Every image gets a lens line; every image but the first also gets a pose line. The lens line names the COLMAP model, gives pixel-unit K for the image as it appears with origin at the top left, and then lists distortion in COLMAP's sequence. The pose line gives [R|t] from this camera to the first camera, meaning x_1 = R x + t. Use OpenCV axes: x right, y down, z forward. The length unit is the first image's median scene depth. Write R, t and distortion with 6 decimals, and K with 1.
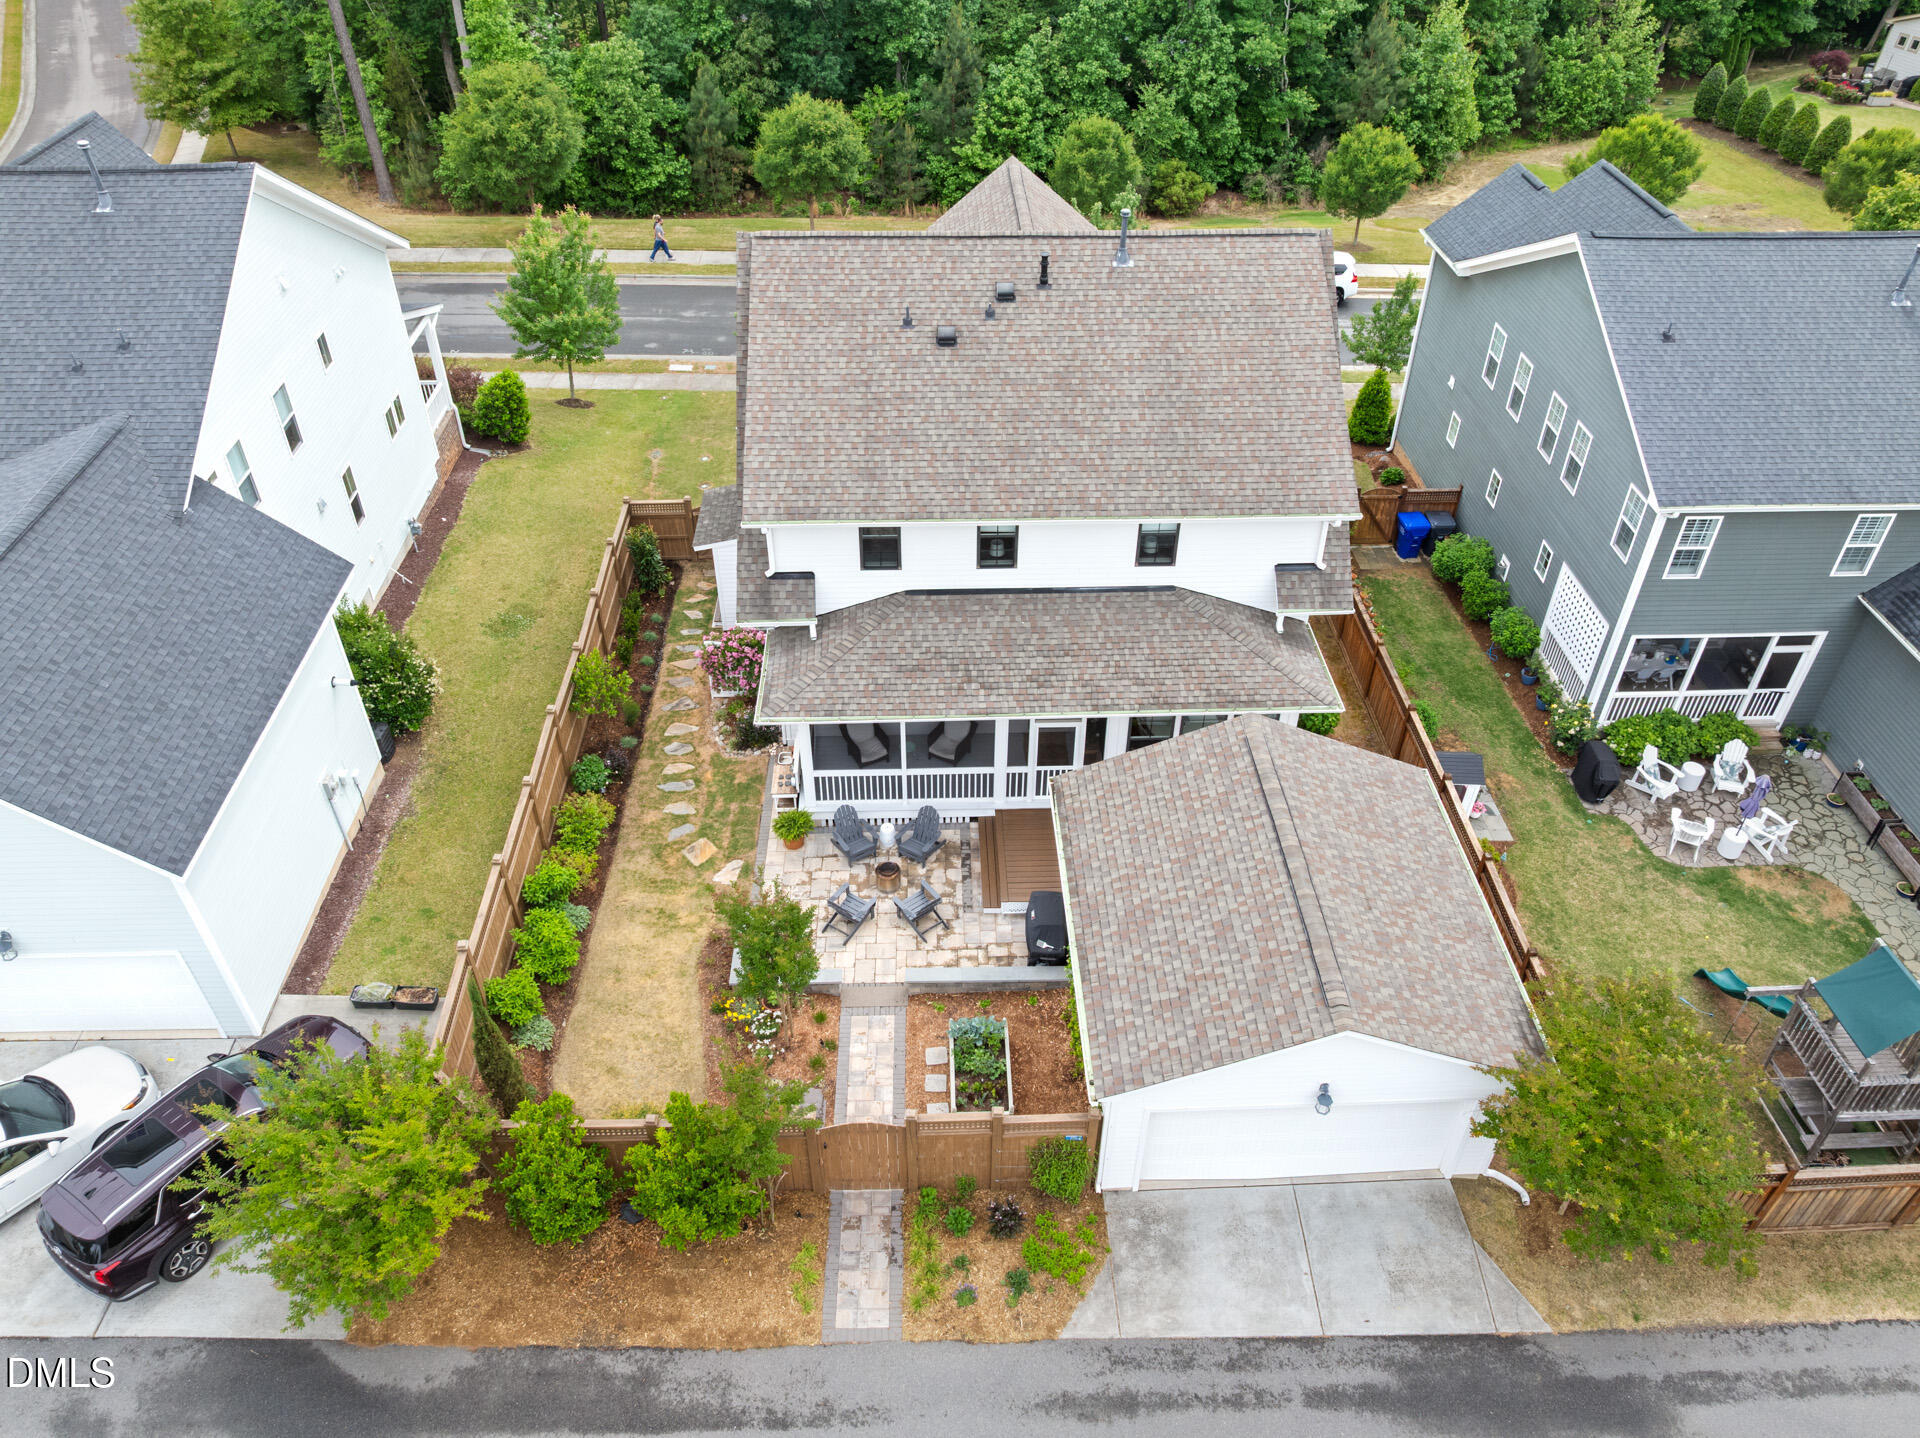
lens RADIAL K [[1348.4, 0, 960.6], [0, 1348.4, 711.0], [0, 0, 1]] dist [-0.063201, 0.040337]
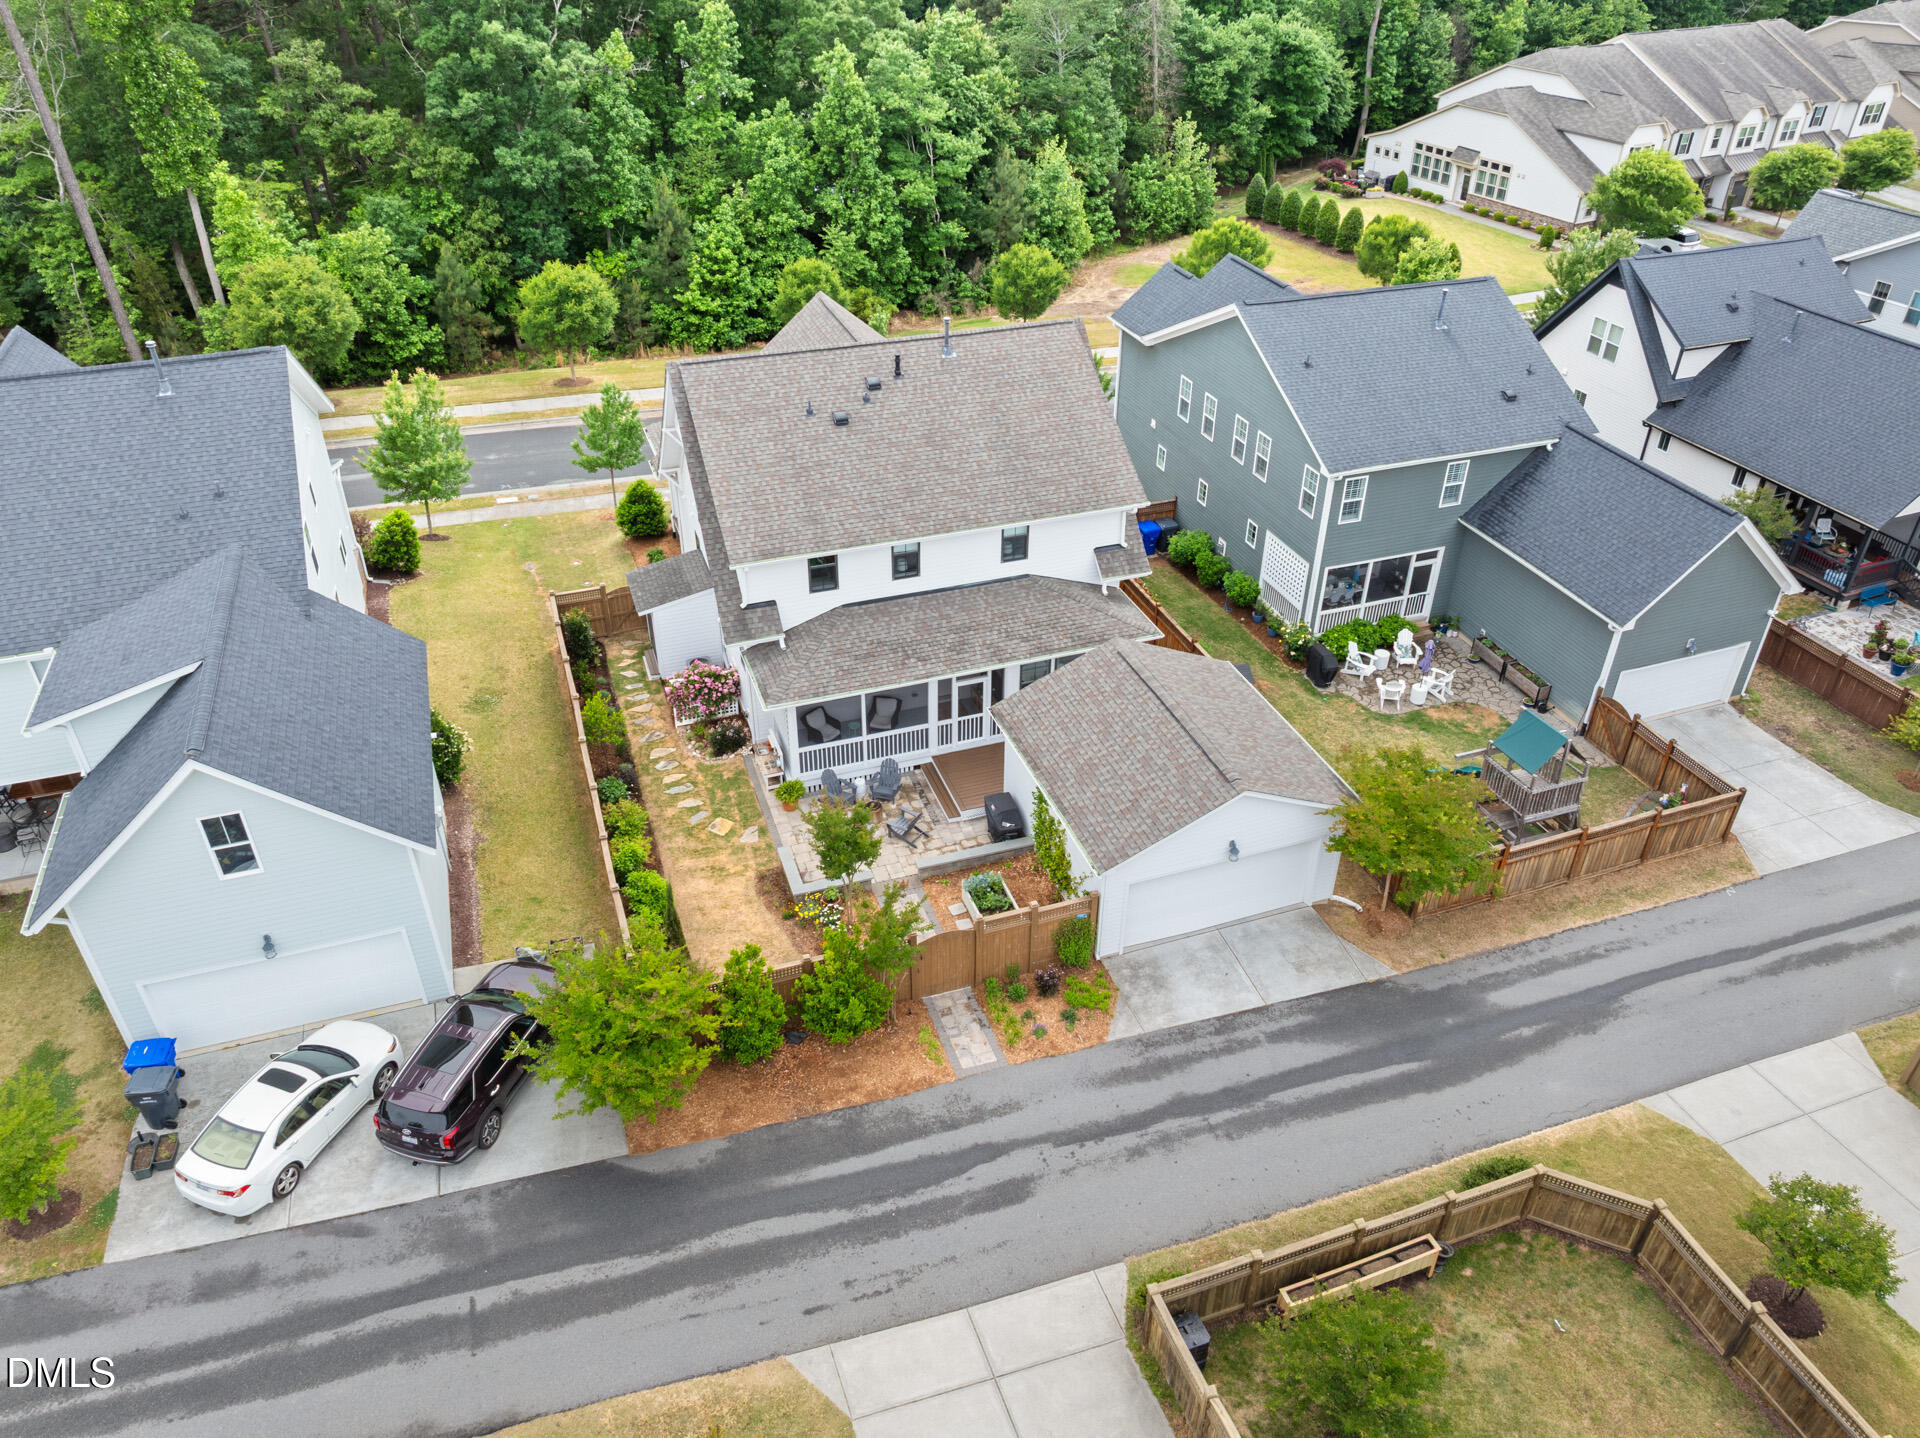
lens RADIAL K [[1348.4, 0, 960.6], [0, 1348.4, 711.0], [0, 0, 1]] dist [-0.063201, 0.040337]
pose [[0.954709, -0.165891, 0.247004, -0.138640], [0.187605, 0.979959, -0.066970, 0.063492], [-0.230944, 0.110276, 0.966698, -0.159897]]
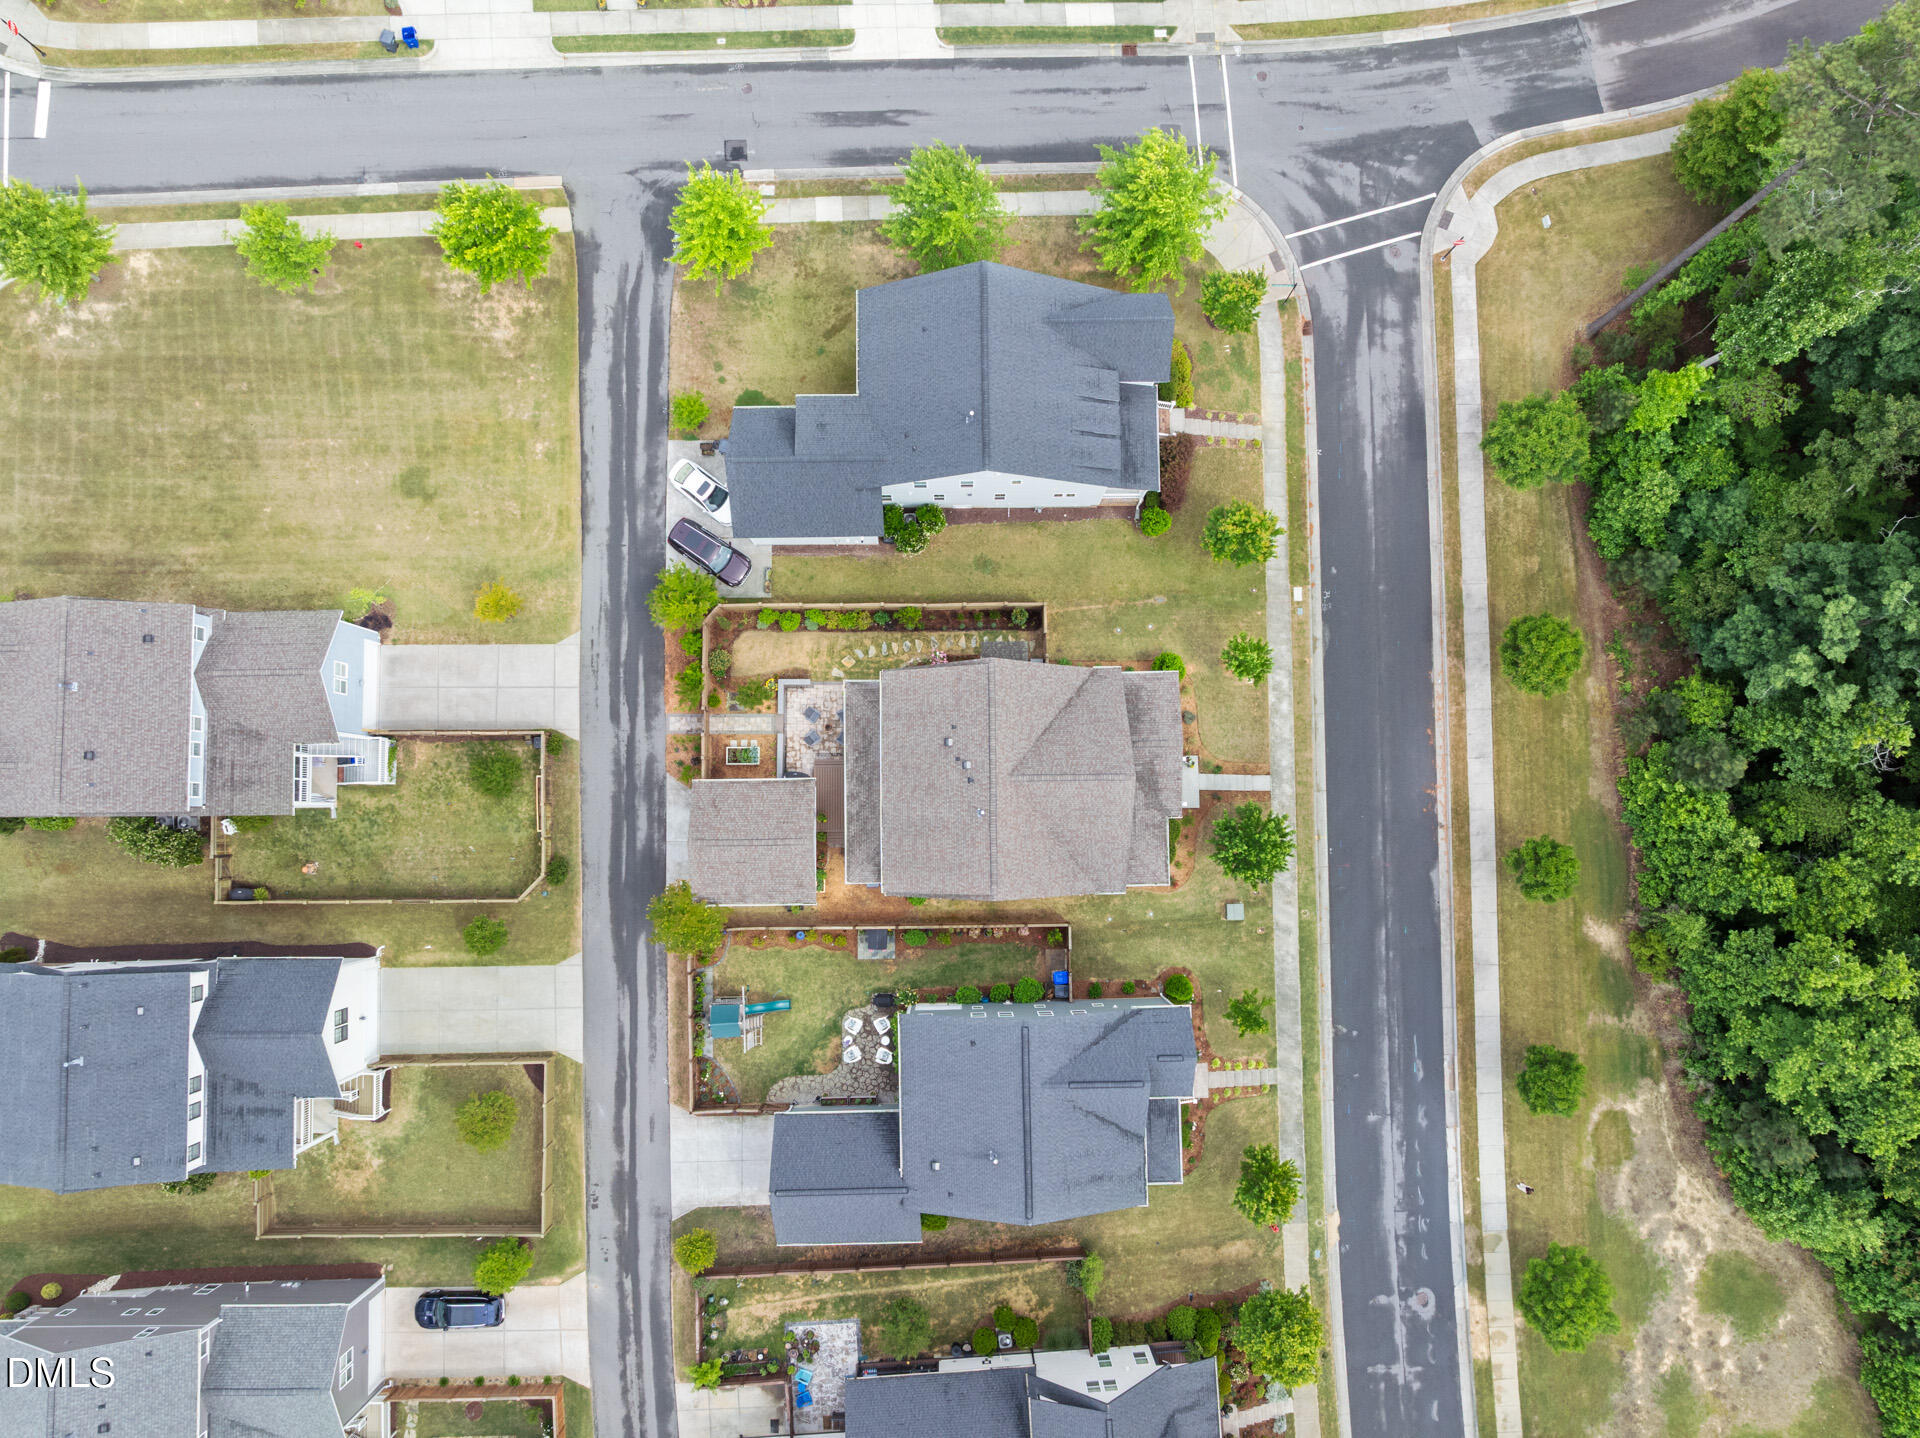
lens RADIAL K [[1348.4, 0, 960.6], [0, 1348.4, 711.0], [0, 0, 1]] dist [-0.063201, 0.040337]
pose [[-0.021348, 0.997240, -0.071117, 0.054347], [-0.644431, 0.040658, 0.763581, -1.119736], [0.764365, 0.062131, 0.641784, -0.323034]]
